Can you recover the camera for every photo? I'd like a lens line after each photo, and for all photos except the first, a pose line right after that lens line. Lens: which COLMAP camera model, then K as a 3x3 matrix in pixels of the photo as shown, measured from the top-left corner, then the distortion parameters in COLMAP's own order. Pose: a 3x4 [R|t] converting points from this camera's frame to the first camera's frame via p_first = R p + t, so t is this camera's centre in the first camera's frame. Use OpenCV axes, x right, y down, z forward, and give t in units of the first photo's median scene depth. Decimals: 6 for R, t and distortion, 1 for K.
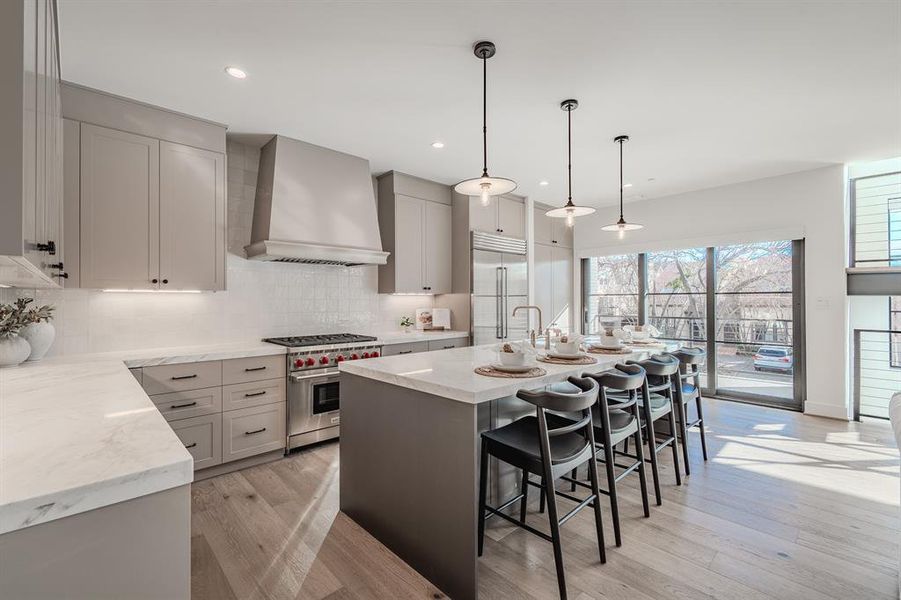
lens RADIAL K [[390.6, 0, 448.8], [0, 390.6, 302.0], [0, 0, 1]] dist [0.001716, 0.000047]
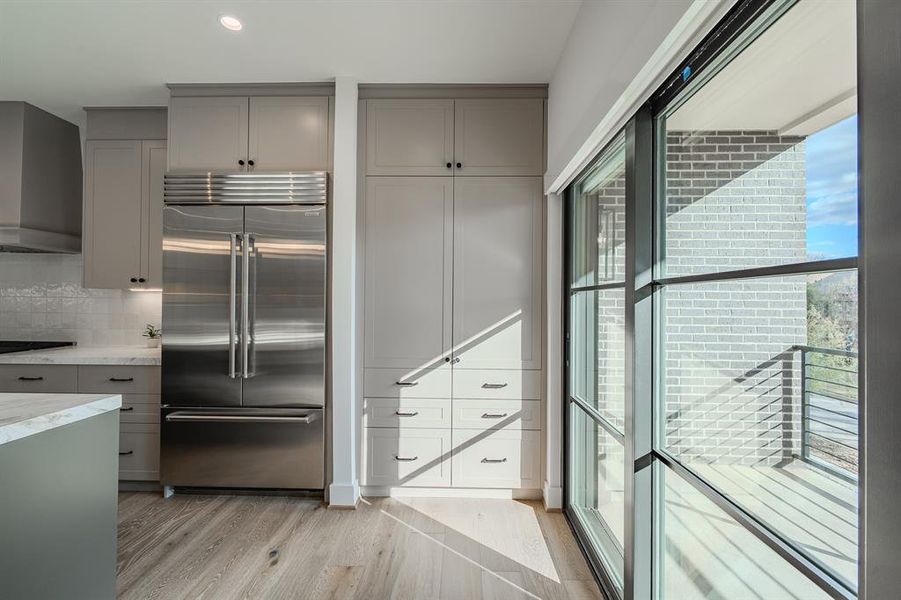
lens RADIAL K [[399.4, 0, 454.0], [0, 399.4, 296.5], [0, 0, 1]] dist [-0.000538, -0.000423]
pose [[0.715917, 0.000603, -0.698185, 0.810550], [-0.014621, 0.999793, -0.014129, -0.007484], [0.698032, 0.020323, 0.715778, 0.969953]]
